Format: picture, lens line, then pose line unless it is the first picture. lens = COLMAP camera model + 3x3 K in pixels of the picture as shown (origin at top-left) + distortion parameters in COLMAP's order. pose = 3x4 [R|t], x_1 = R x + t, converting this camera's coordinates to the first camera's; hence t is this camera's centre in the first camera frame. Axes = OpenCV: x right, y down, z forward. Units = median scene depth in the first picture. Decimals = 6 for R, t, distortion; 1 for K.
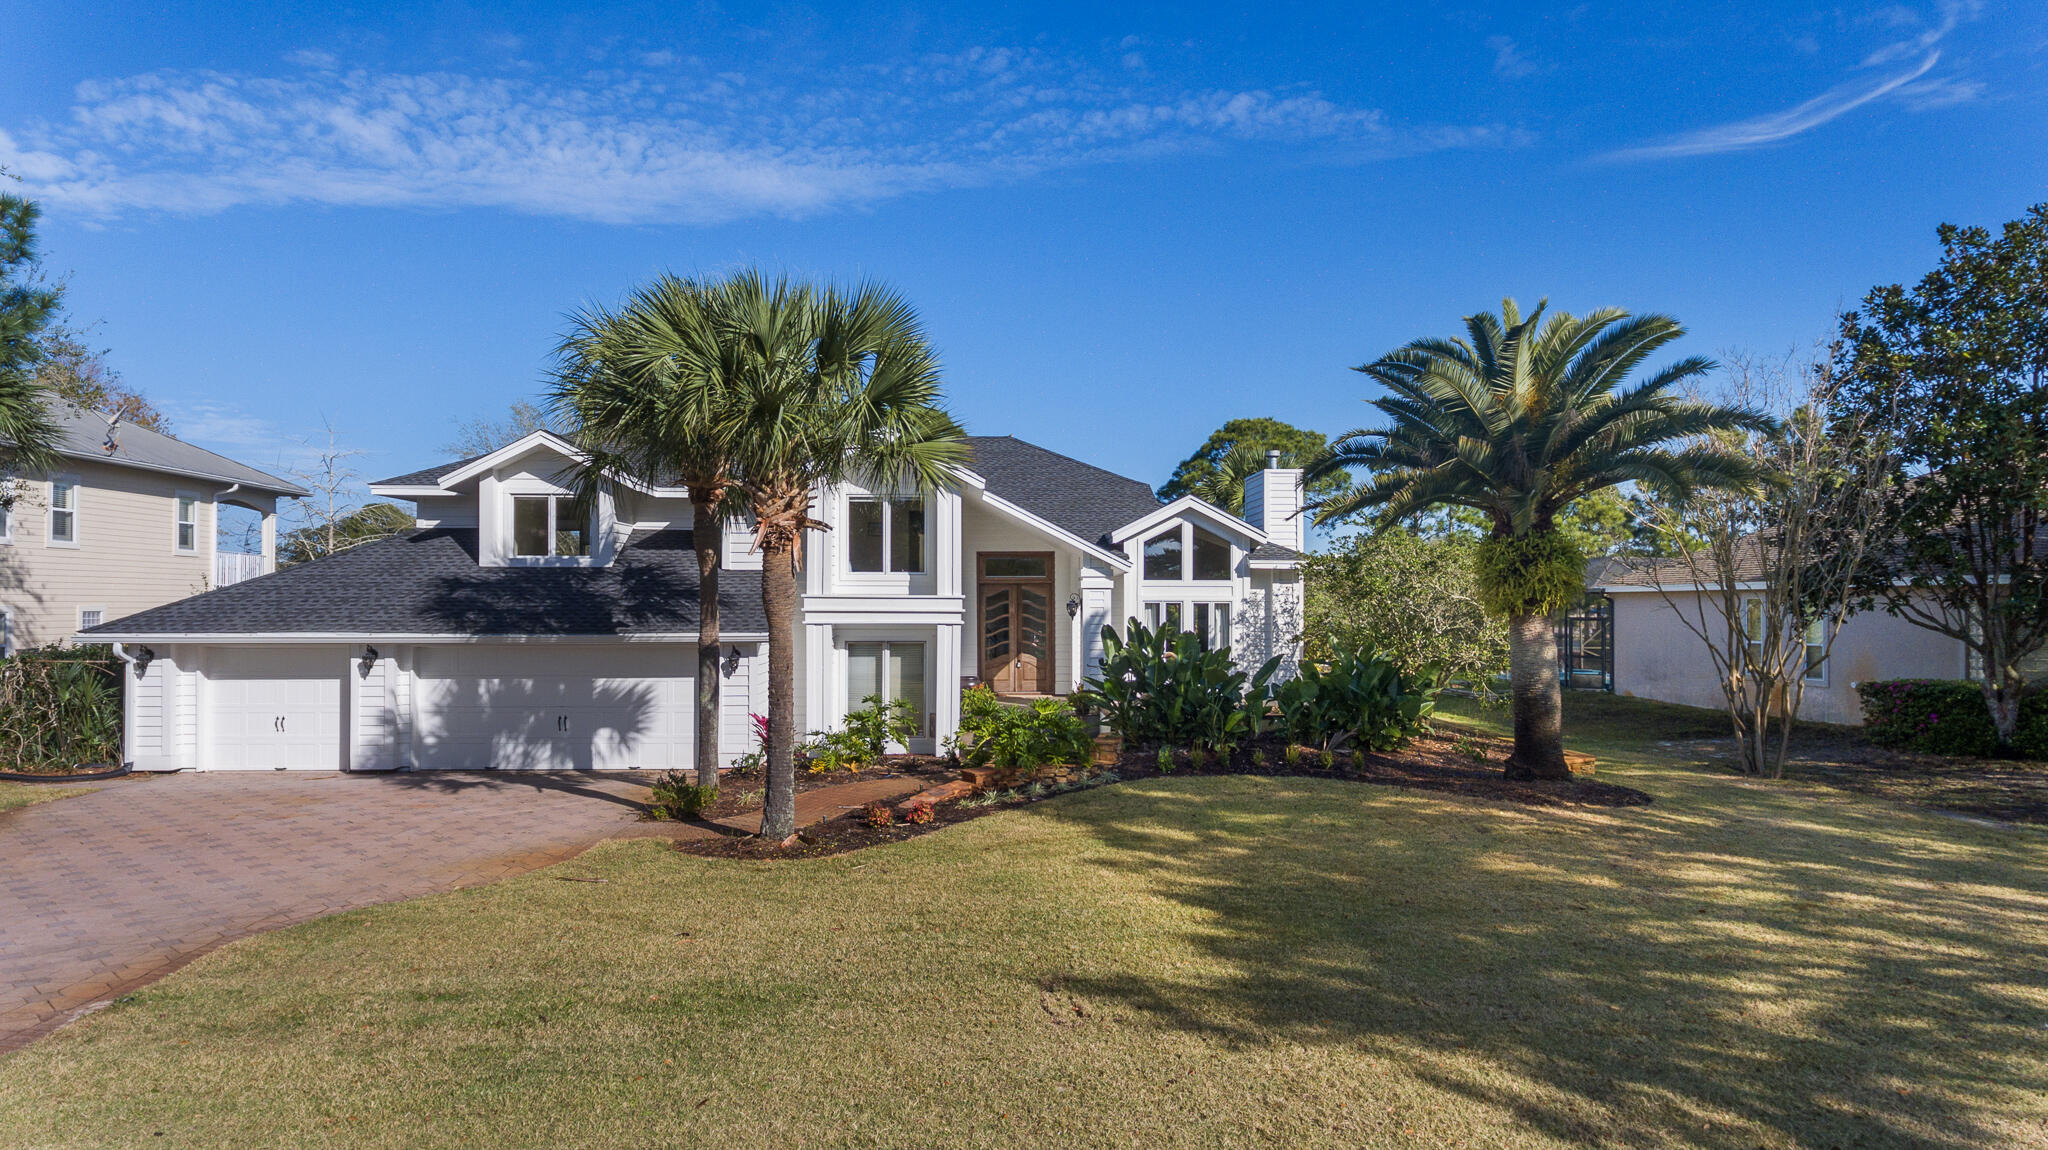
lens RADIAL K [[1238.8, 0, 1034.8], [0, 1238.8, 625.4], [0, 0, 1]] dist [-0.085490, 0.034824]
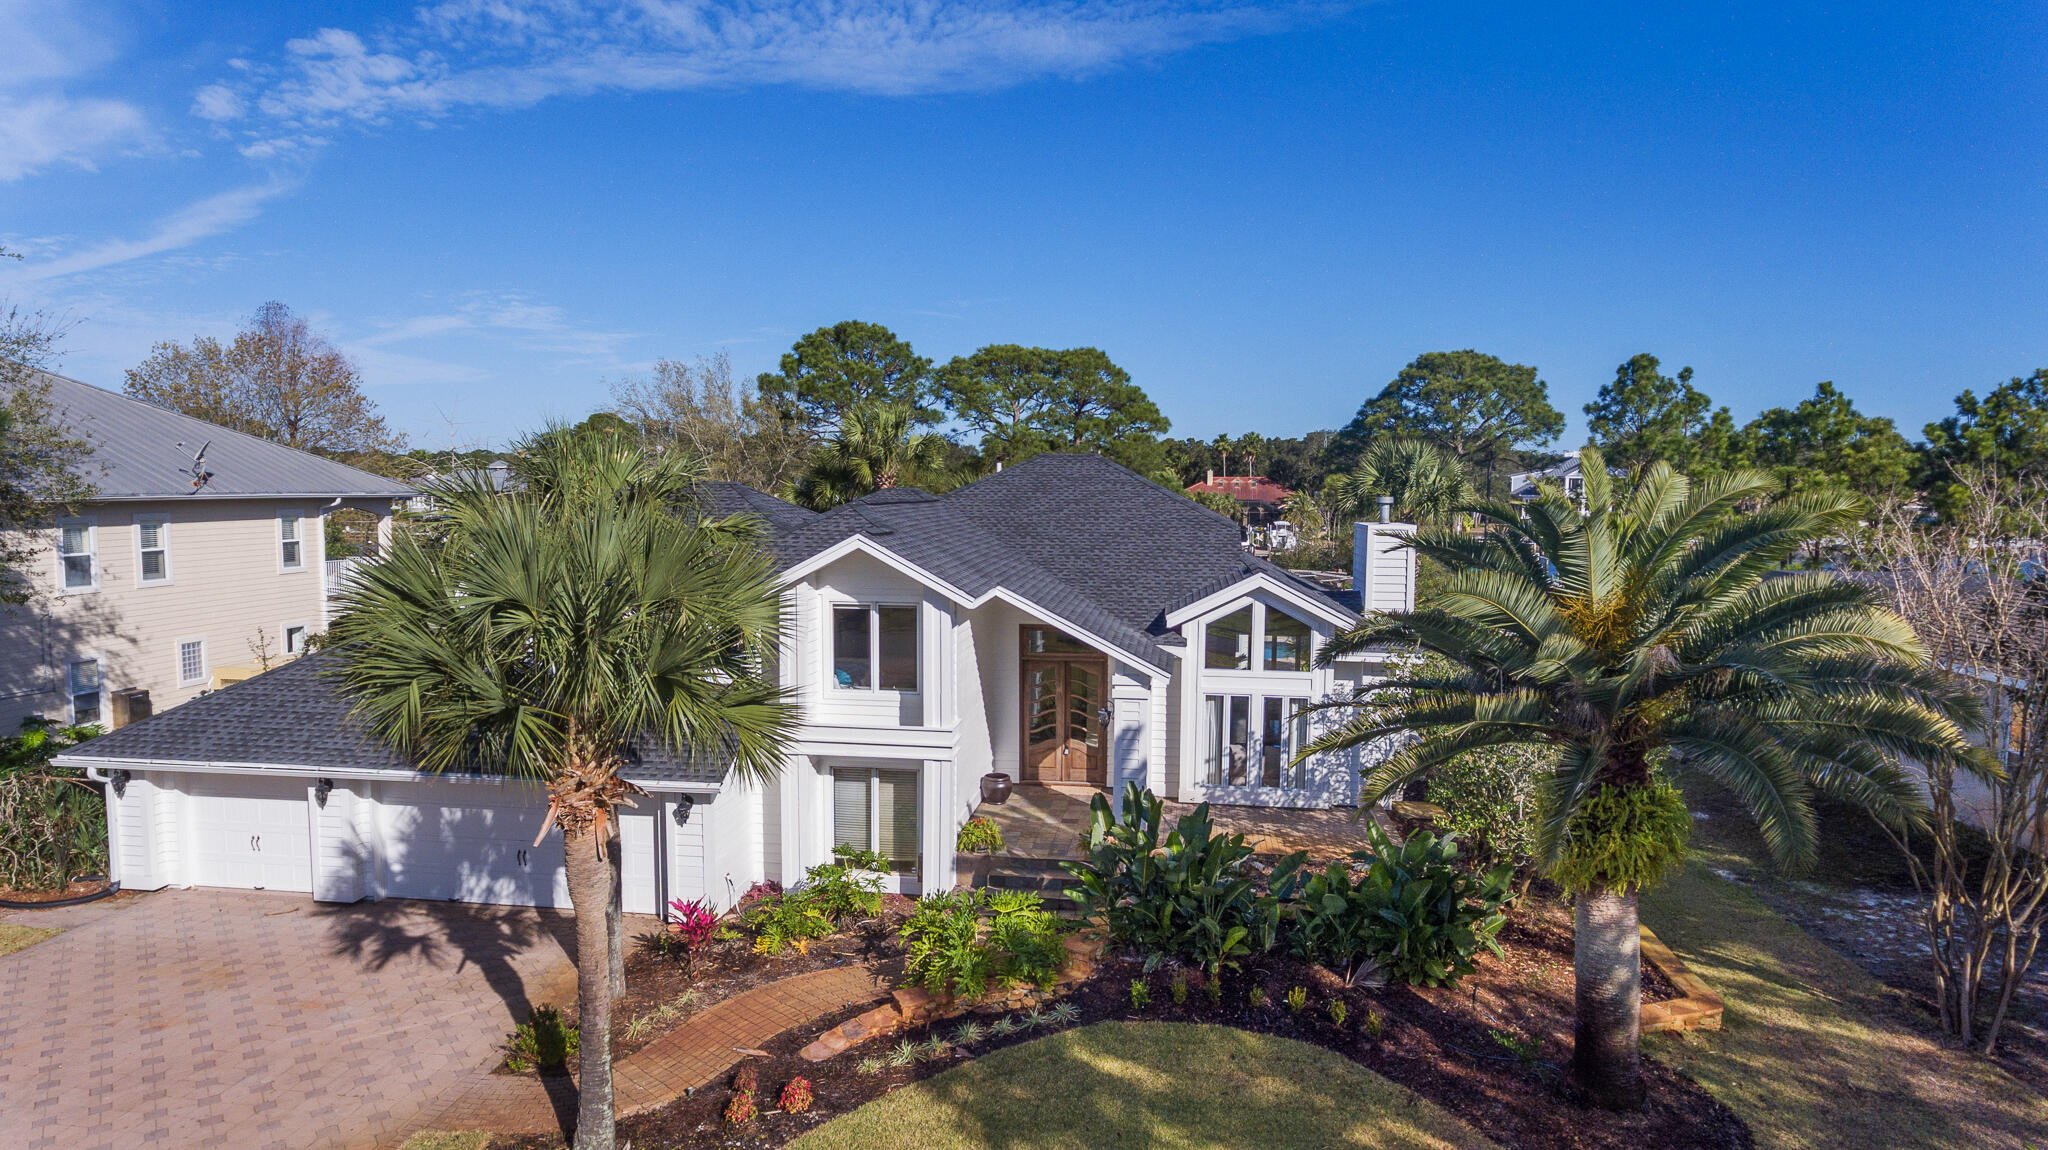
lens RADIAL K [[1181.4, 0, 1024.0], [0, 1181.4, 575.0], [0, 0, 1]] dist [0.001529, 0.001636]
pose [[0.973995, 0.030996, -0.224439, 0.147394], [-0.012407, 0.996408, 0.083765, -0.169536], [0.226229, -0.078802, 0.970881, 0.163611]]
